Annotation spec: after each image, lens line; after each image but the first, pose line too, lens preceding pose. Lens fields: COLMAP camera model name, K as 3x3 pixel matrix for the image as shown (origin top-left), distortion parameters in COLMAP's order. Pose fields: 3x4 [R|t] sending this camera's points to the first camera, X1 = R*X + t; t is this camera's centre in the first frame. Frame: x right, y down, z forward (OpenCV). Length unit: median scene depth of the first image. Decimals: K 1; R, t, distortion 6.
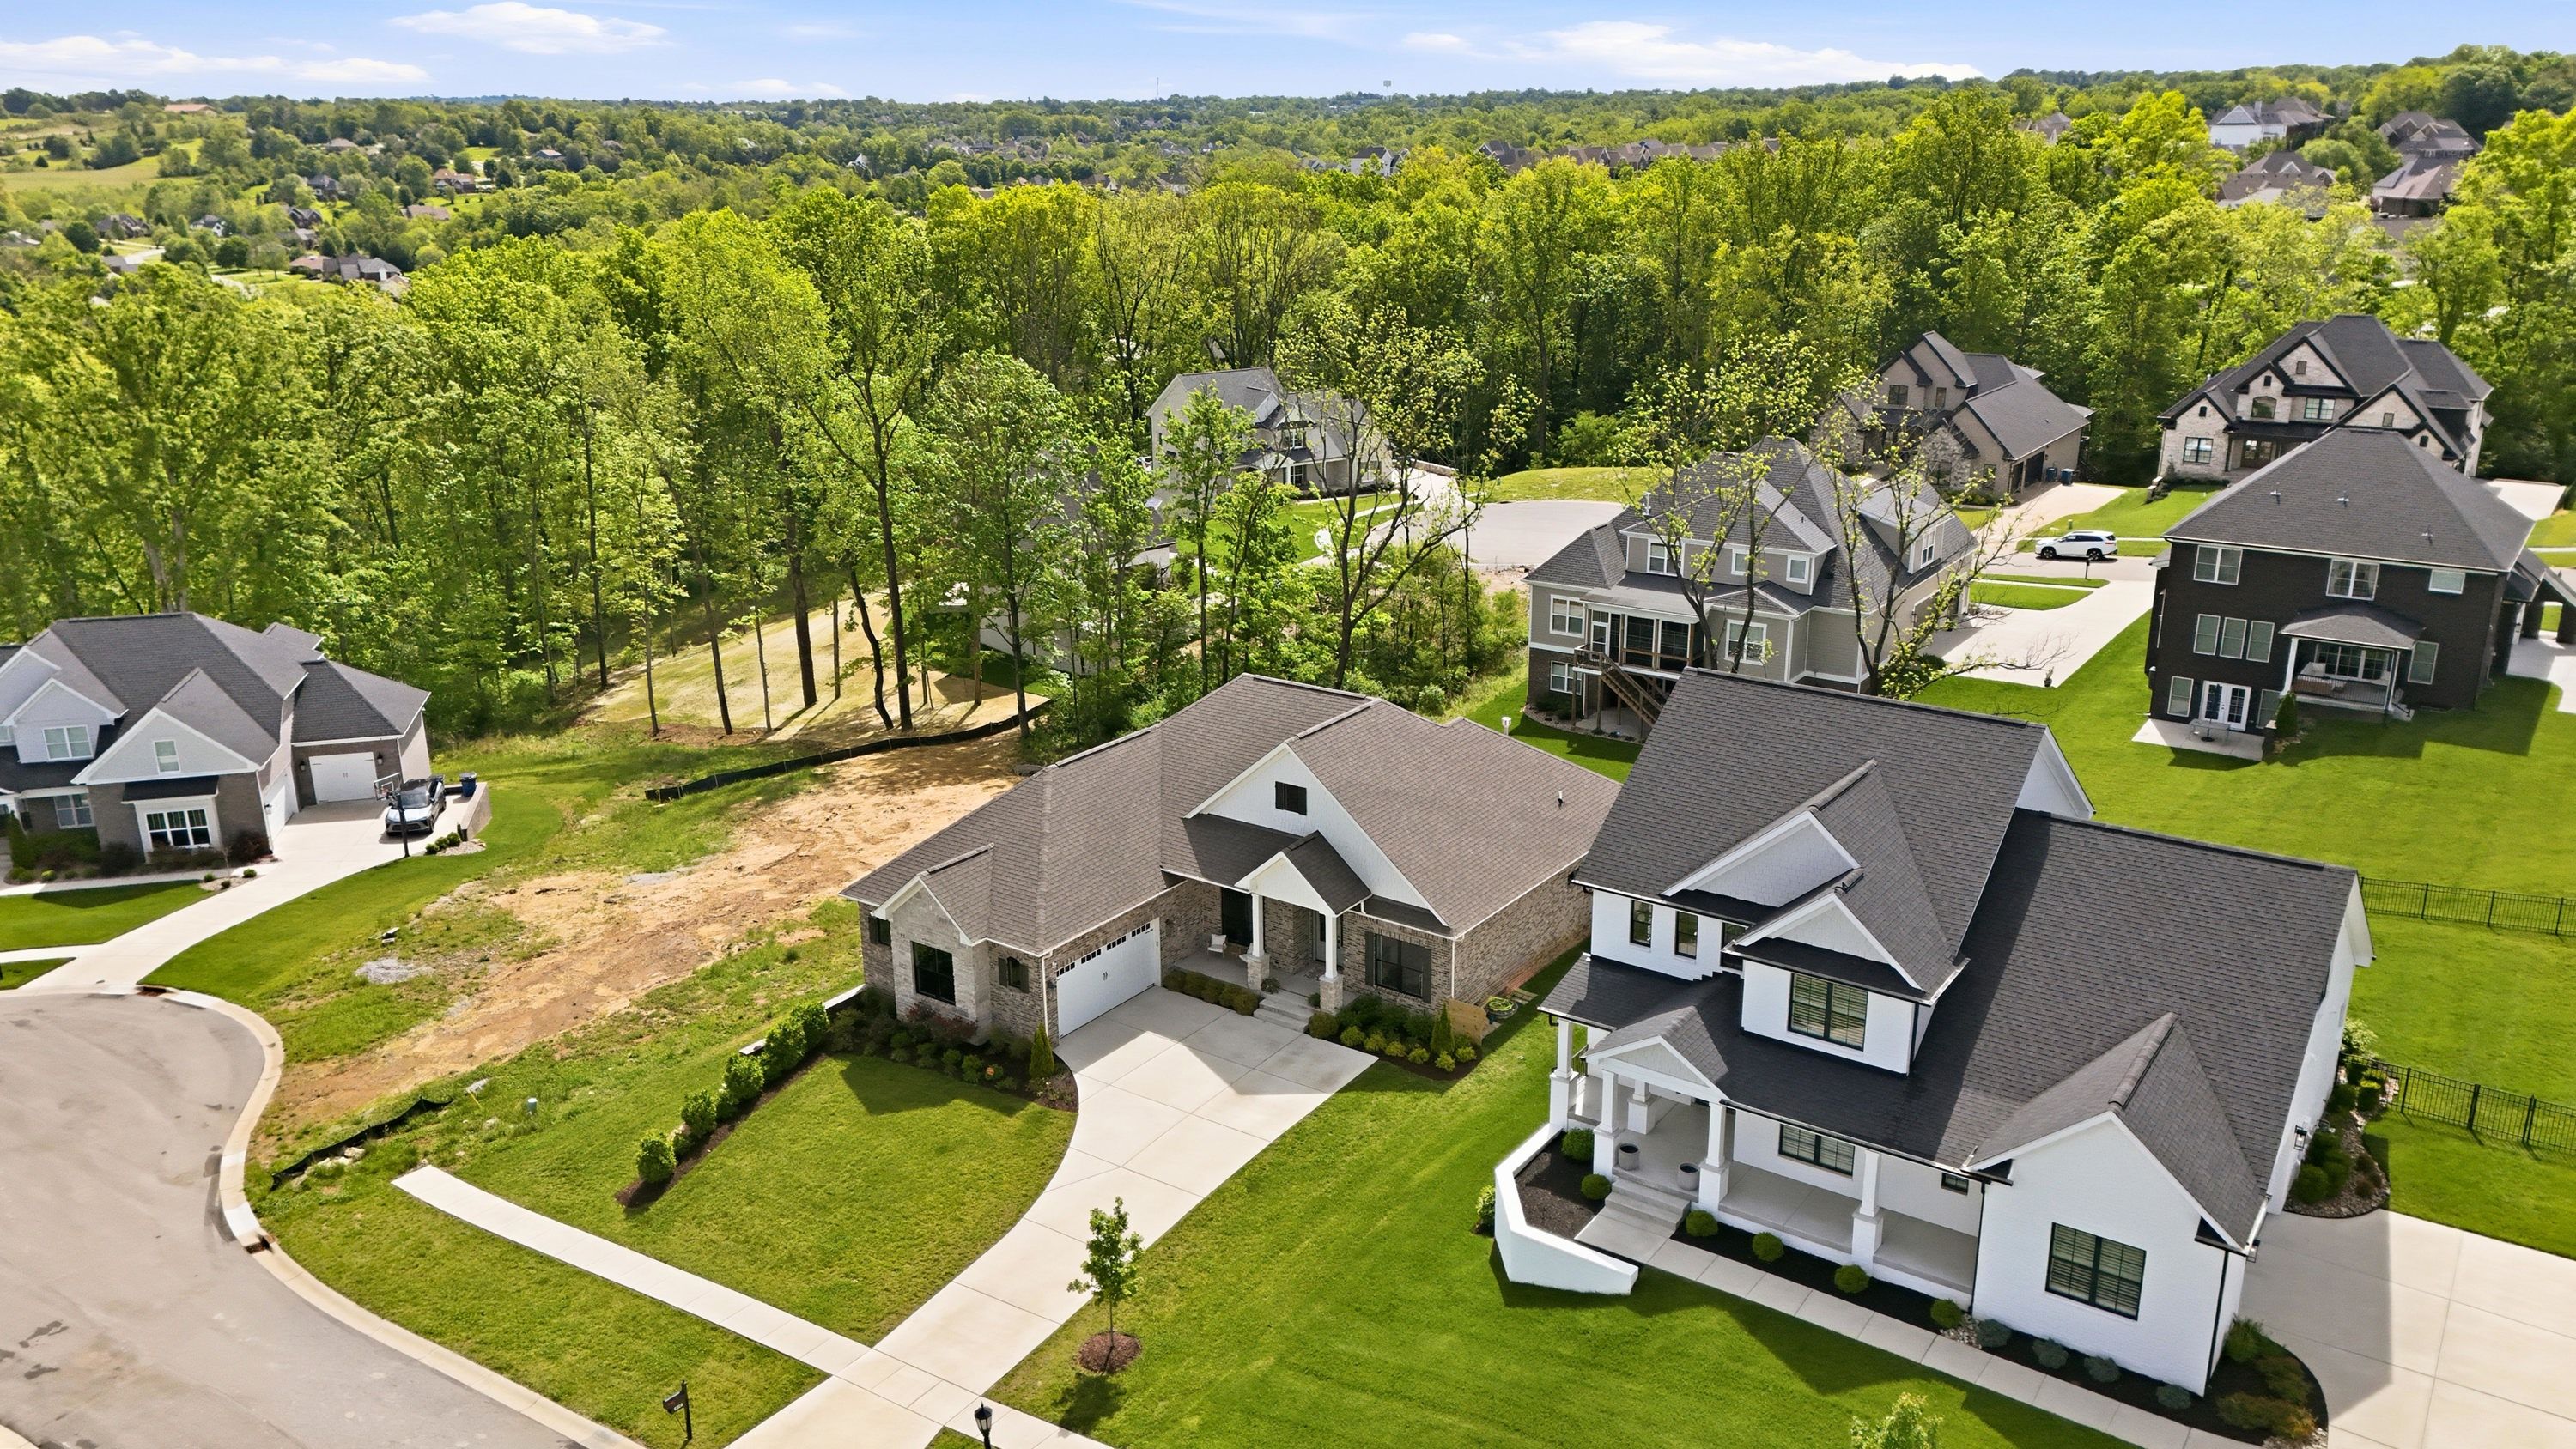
lens RADIAL K [[1964.9, 0, 1288.0], [0, 1964.9, 724.5], [0, 0, 1]] dist [0.123080, -0.083988]
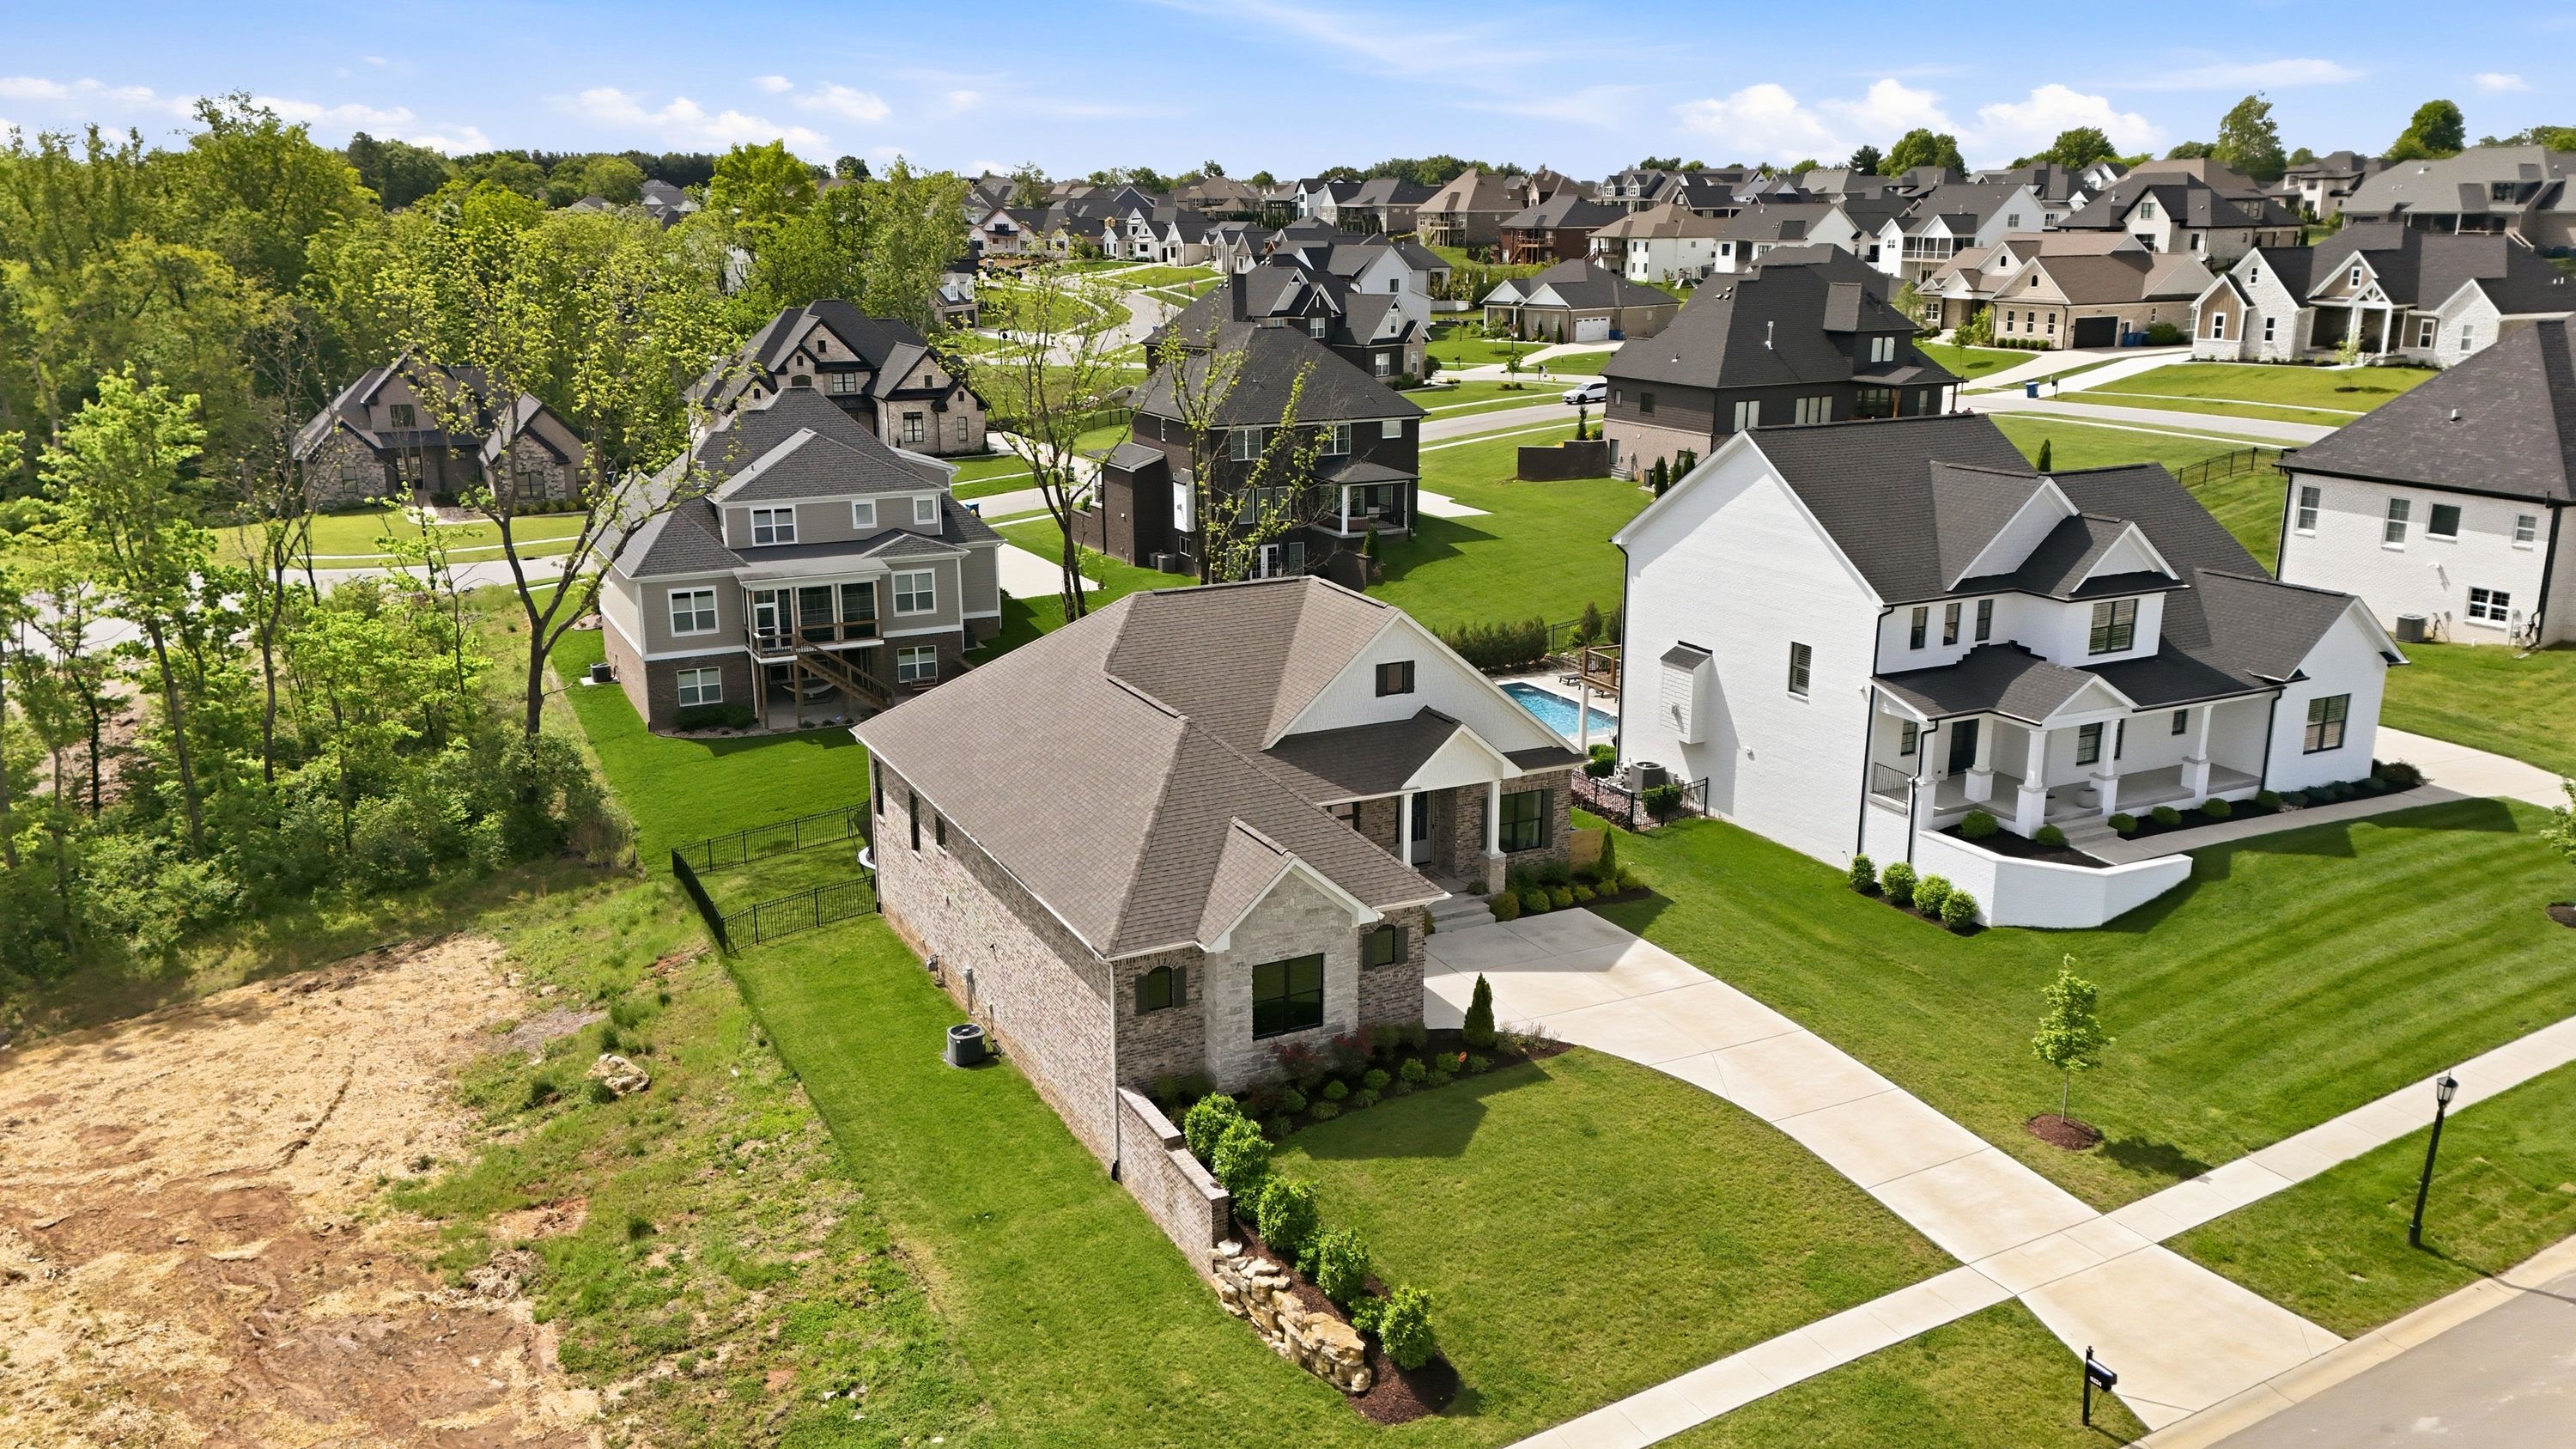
lens RADIAL K [[1975.5, 0, 1288.0], [0, 1975.5, 724.5], [0, 0, 1]] dist [0.139486, -0.210051]
pose [[0.456495, -0.214657, 0.863444, -0.772785], [0.265697, 0.959067, 0.097957, -0.040640], [-0.849127, 0.184698, 0.494843, 0.611529]]
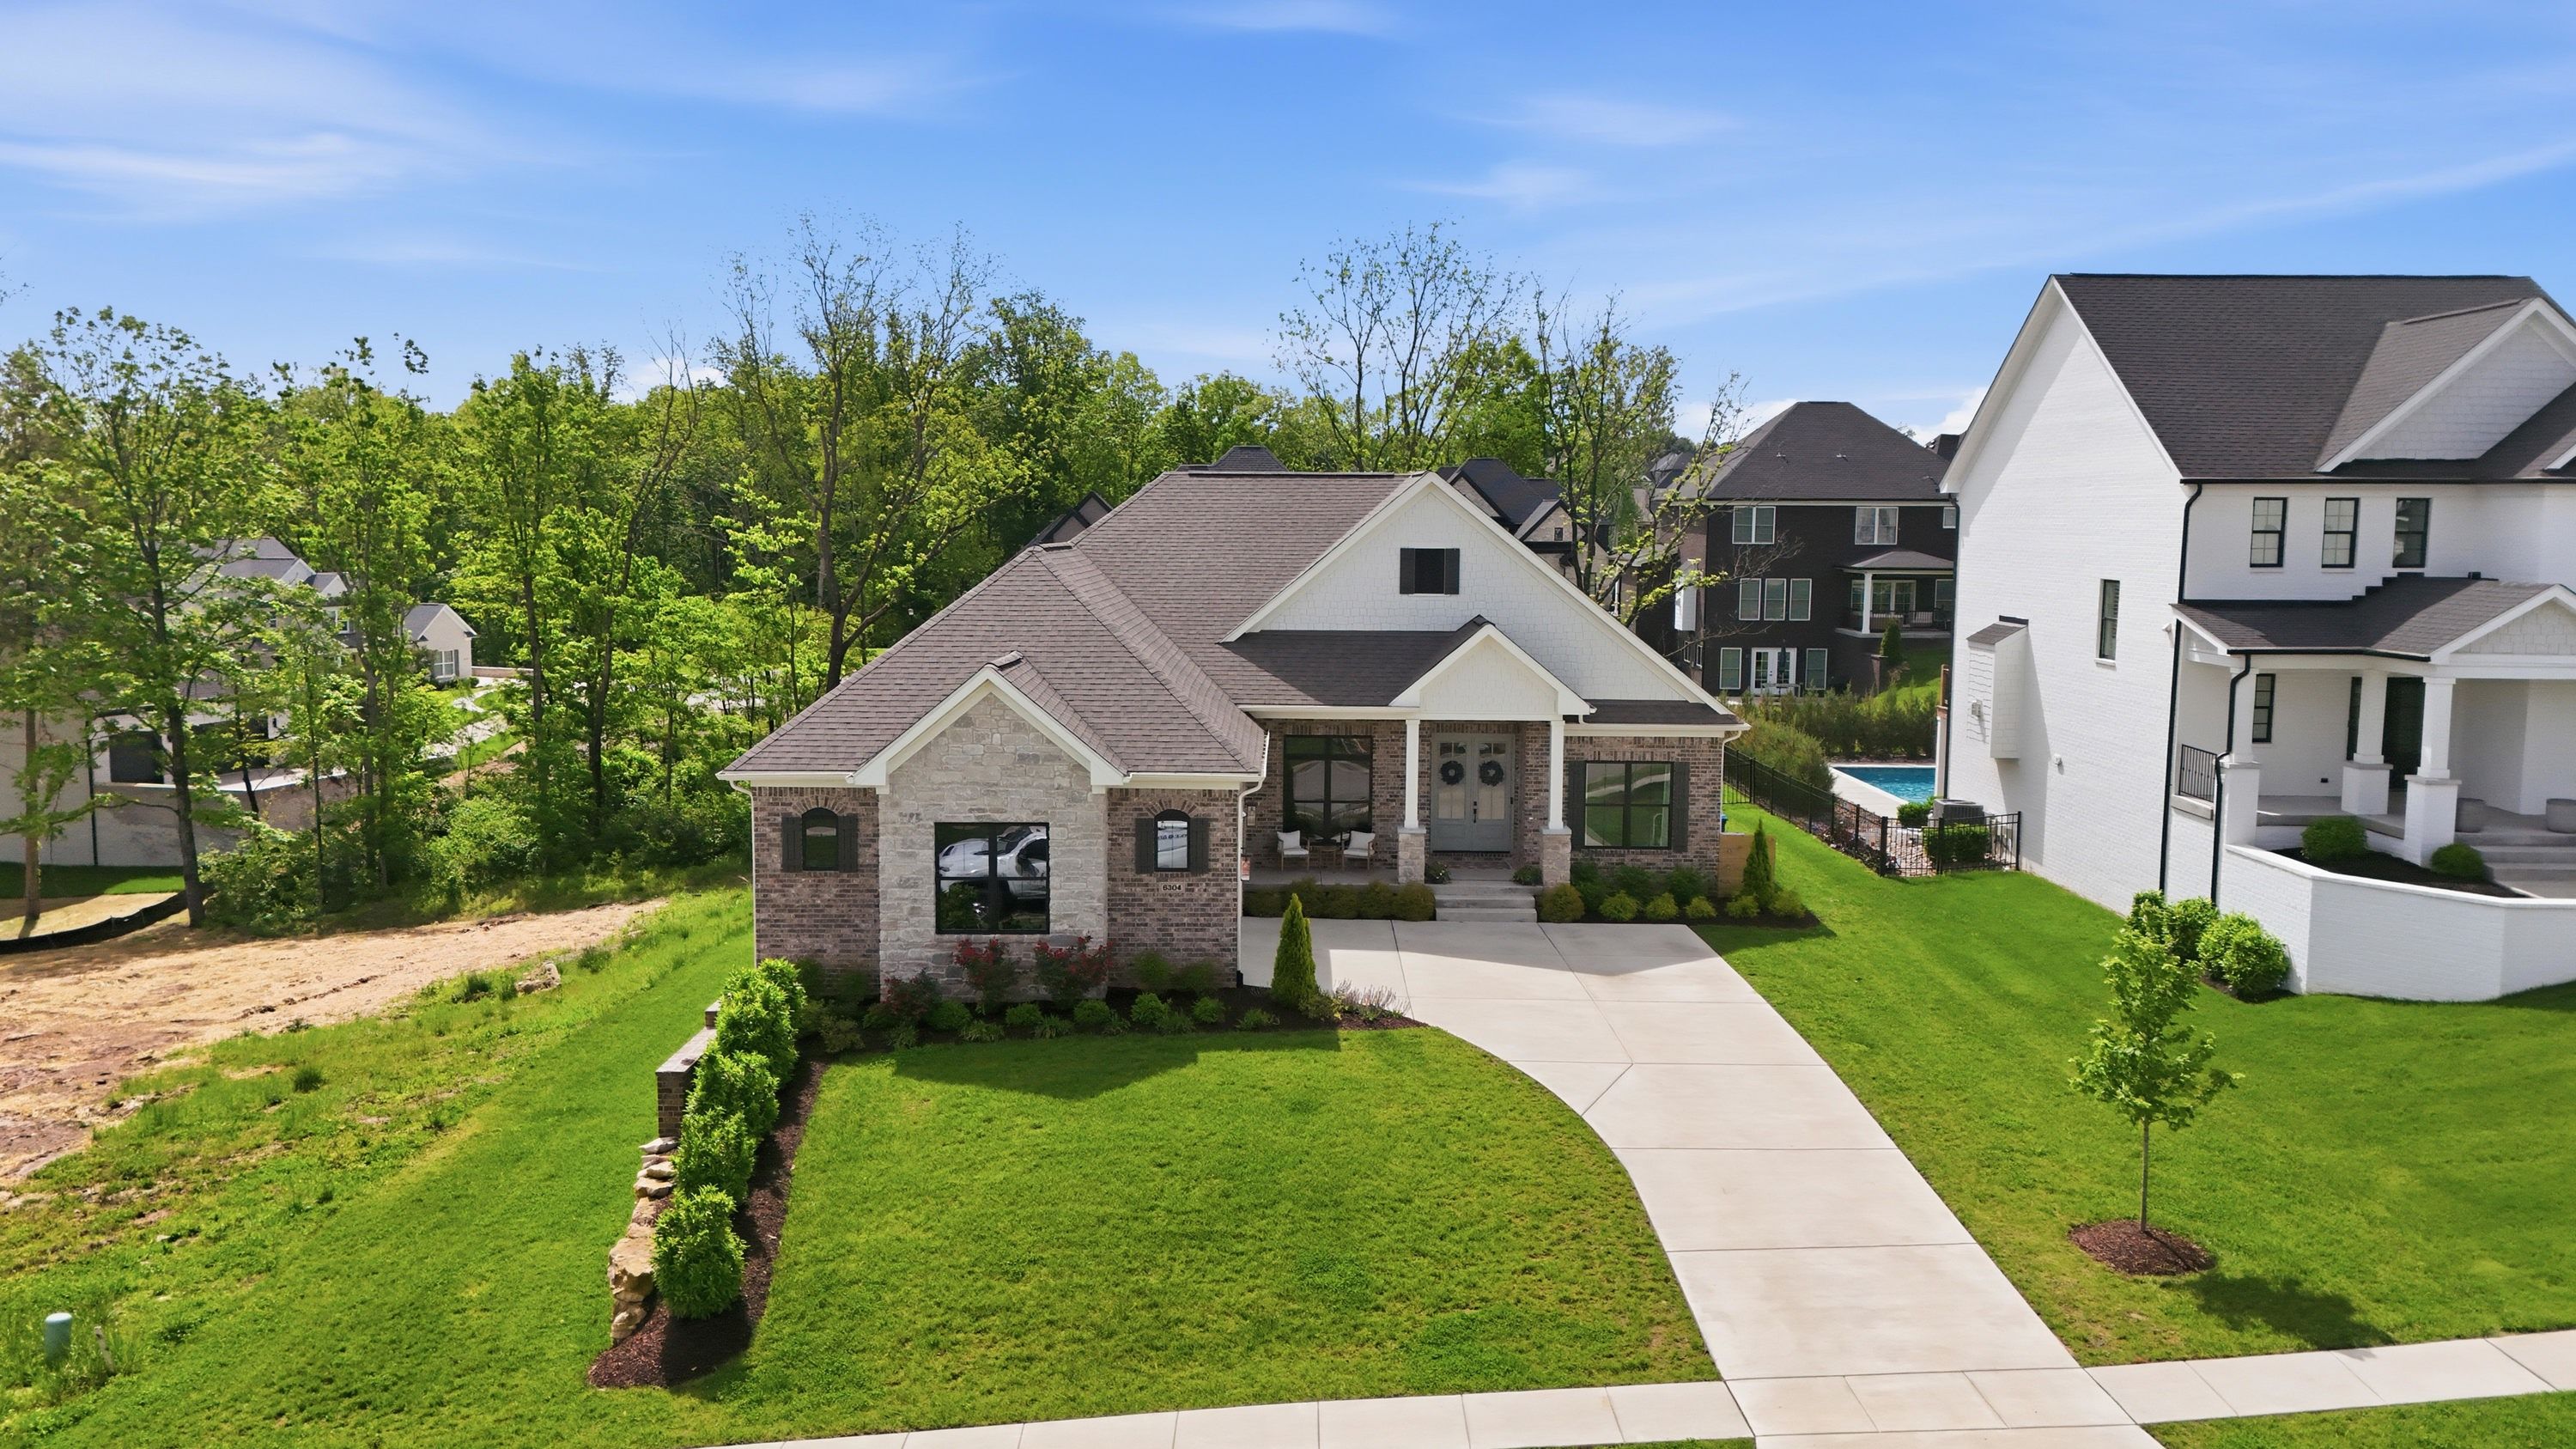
lens RADIAL K [[1975.5, 0, 1288.0], [0, 1975.5, 724.5], [0, 0, 1]] dist [0.139486, -0.210051]
pose [[0.807176, -0.042651, 0.588767, -0.413025], [0.162234, 0.975008, -0.151785, 0.175030], [-0.567579, 0.218036, 0.793923, 0.526873]]
